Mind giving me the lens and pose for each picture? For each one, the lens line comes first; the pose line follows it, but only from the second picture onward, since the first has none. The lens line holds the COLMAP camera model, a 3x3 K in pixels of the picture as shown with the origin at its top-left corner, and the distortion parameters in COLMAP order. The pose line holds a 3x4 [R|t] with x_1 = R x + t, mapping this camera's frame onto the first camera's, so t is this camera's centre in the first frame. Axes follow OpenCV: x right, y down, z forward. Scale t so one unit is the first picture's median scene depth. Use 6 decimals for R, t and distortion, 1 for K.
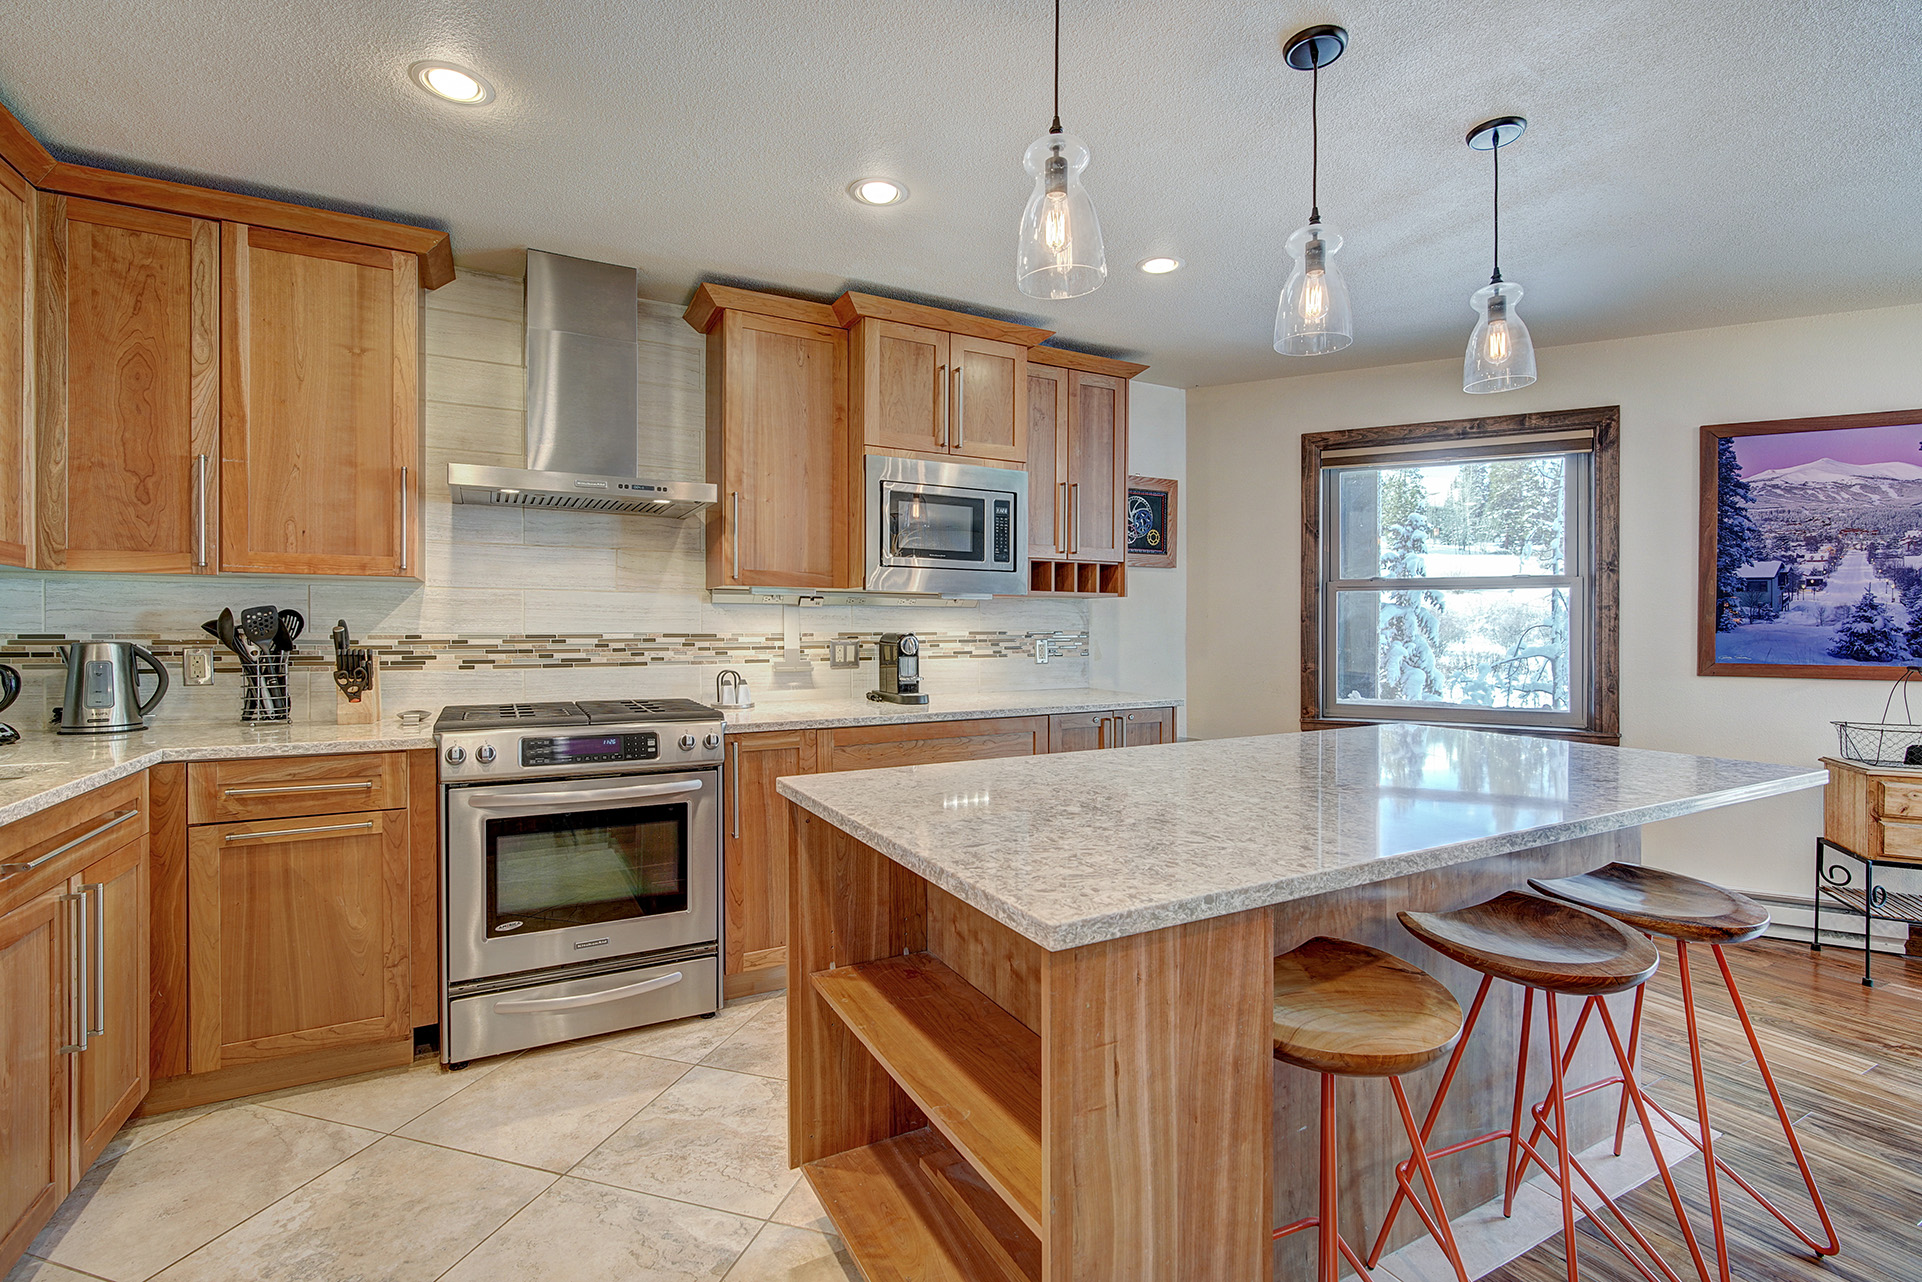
lens RADIAL K [[879.3, 0, 952.3], [0, 879.3, 632.6], [0, 0, 1]] dist [-0.010815, 0.004091]
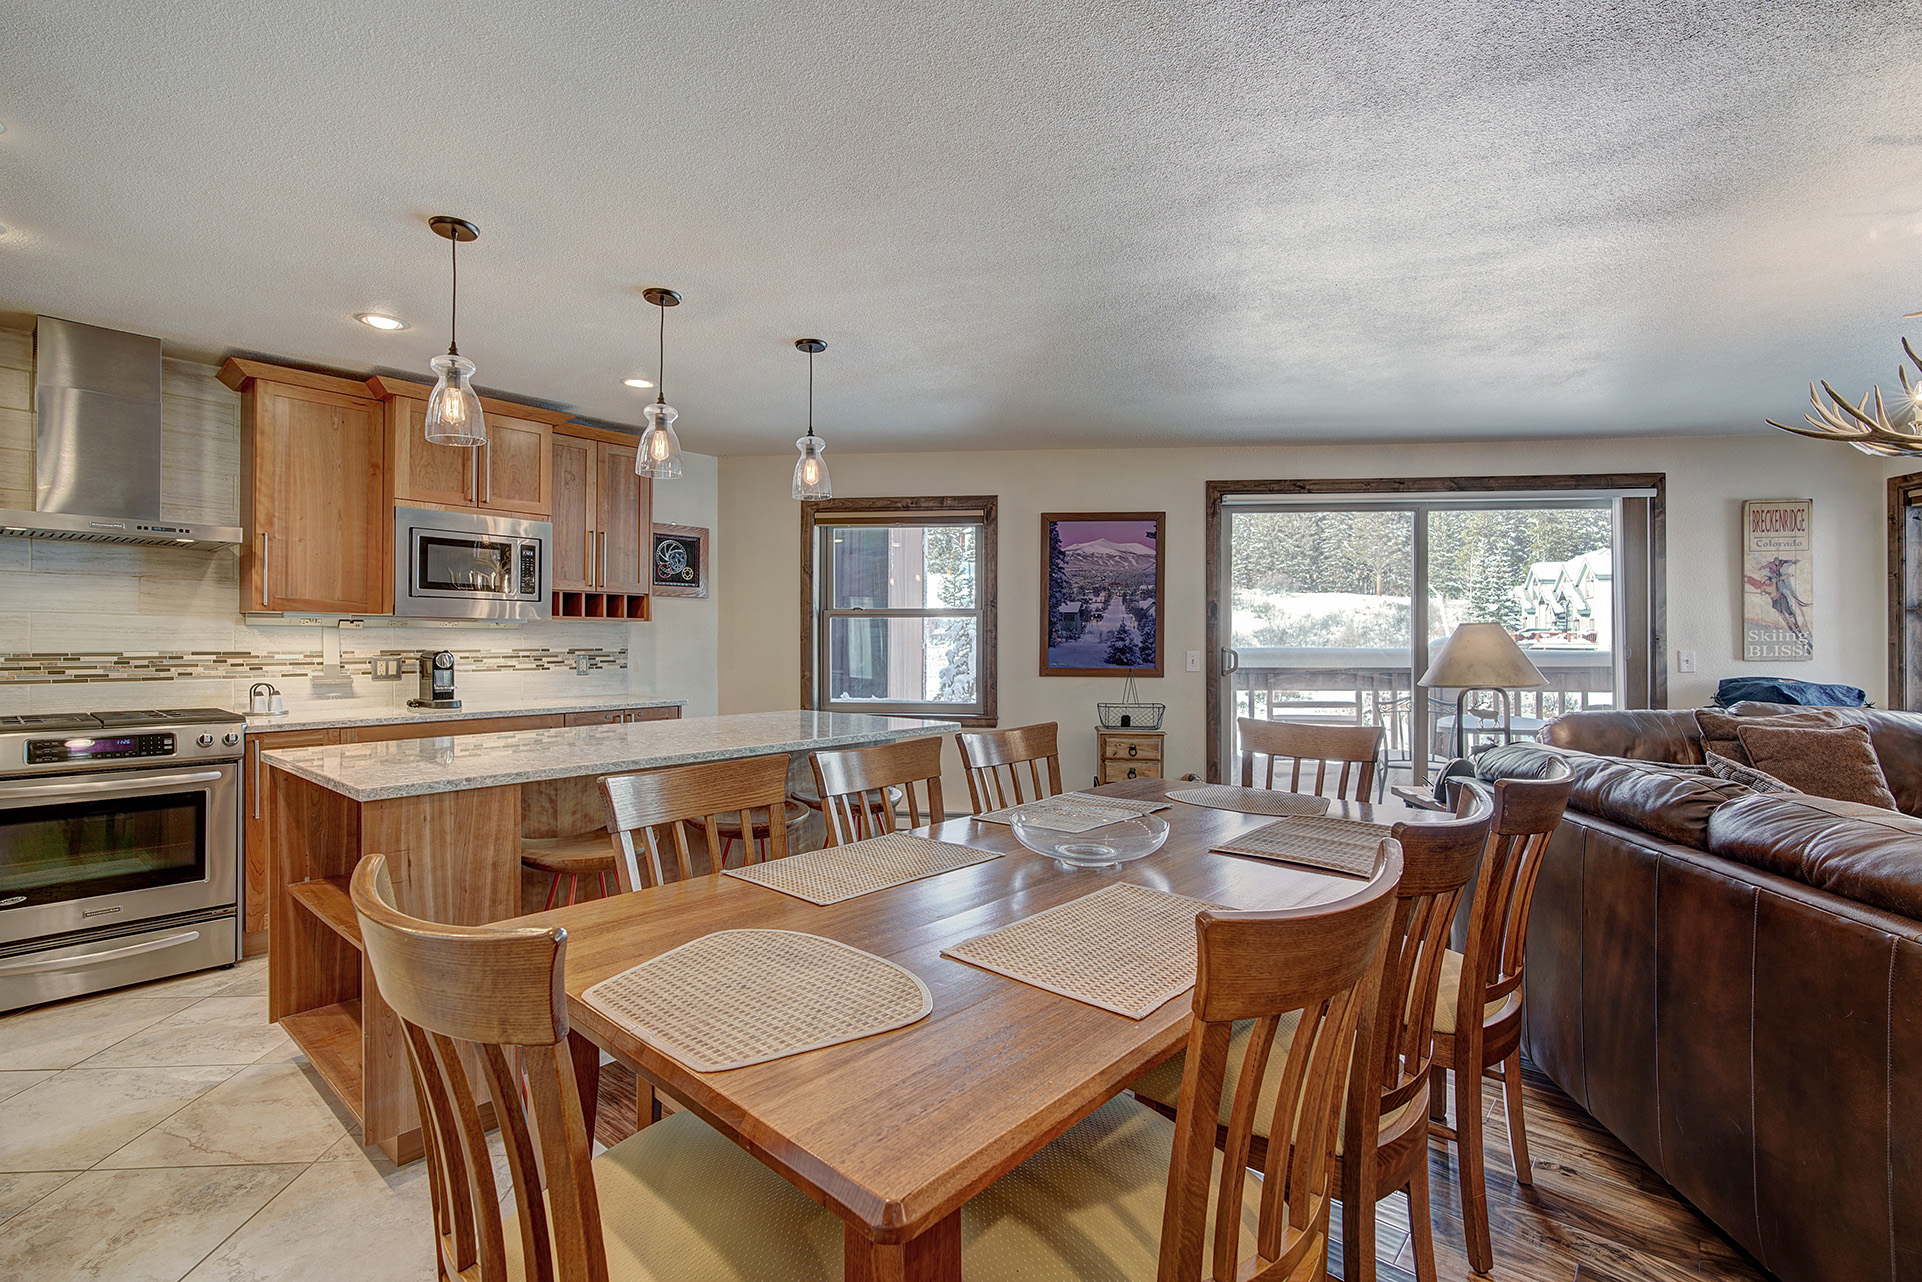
lens RADIAL K [[879.3, 0, 968.0], [0, 879.3, 635.1], [0, 0, 1]] dist [-0.010815, 0.004091]
pose [[0.932902, 0.002109, 0.360125, 0.202068], [0.003521, 0.999882, -0.014979, -0.000009], [-0.360114, 0.015242, 0.932784, -0.420113]]
